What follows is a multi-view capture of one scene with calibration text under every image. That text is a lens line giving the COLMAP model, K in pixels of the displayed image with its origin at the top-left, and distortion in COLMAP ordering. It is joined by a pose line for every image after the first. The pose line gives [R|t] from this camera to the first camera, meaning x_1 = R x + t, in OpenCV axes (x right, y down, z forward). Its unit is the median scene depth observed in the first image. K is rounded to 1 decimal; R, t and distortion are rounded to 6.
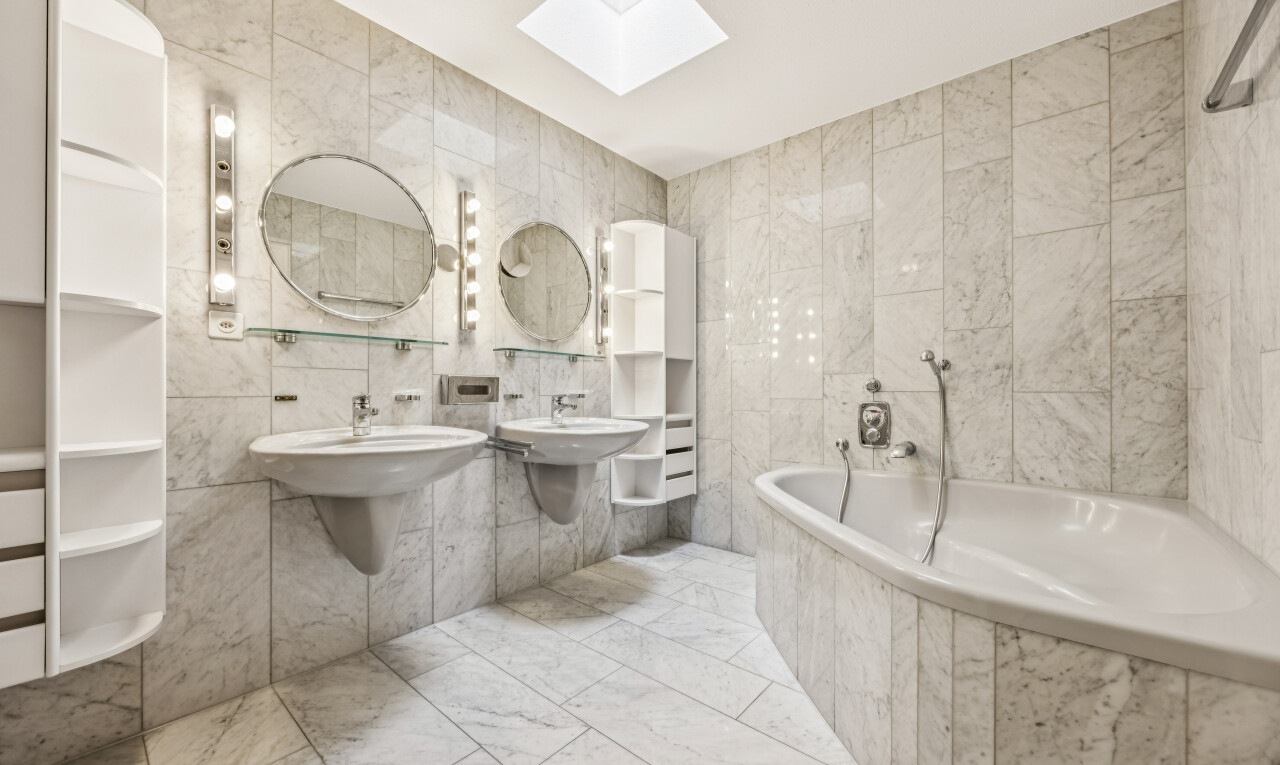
lens RADIAL K [[494.7, 0, 639.8], [0, 494.7, 388.0], [0, 0, 1]] dist [-0.003268, -0.000076]
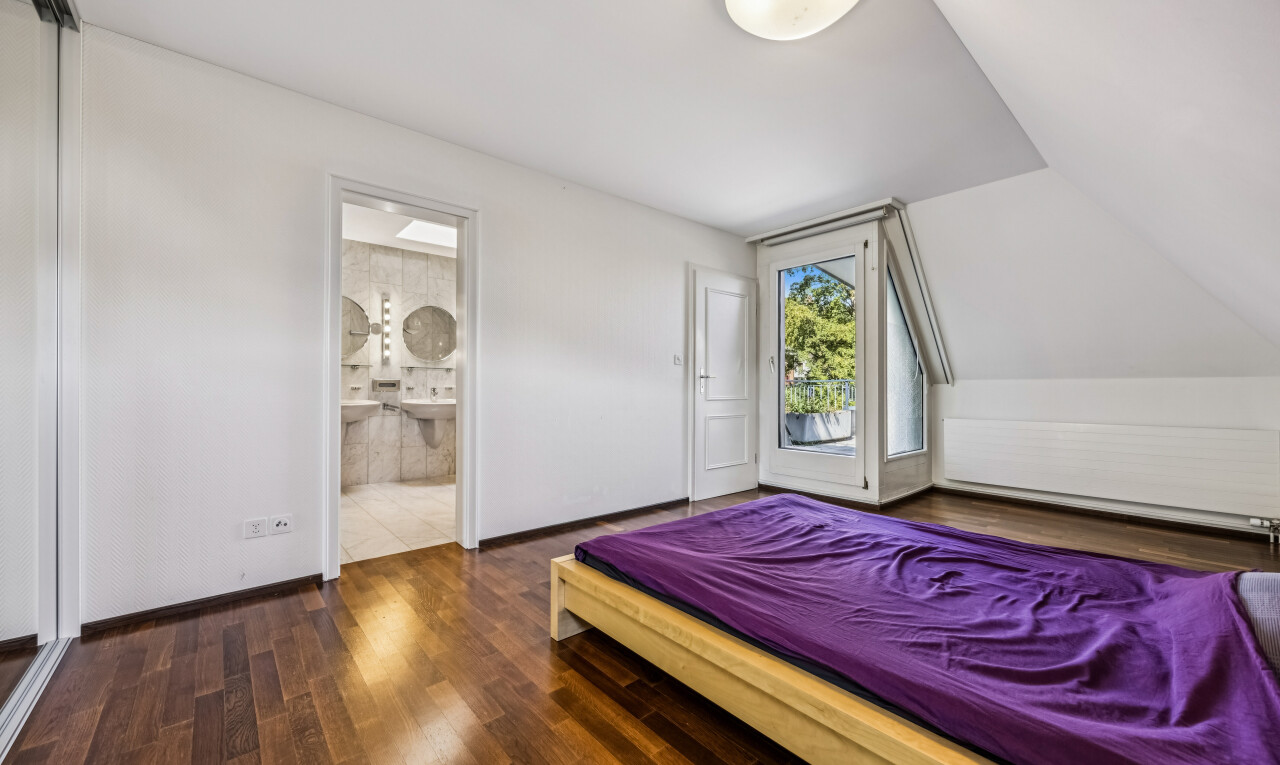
lens RADIAL K [[494.7, 0, 640.1], [0, 494.7, 385.2], [0, 0, 1]] dist [-0.003268, -0.000076]
pose [[0.988541, 0.004209, -0.150894, 1.162291], [-0.004376, 0.999990, -0.000770, -0.000350], [0.150890, 0.001422, 0.988550, -1.086031]]
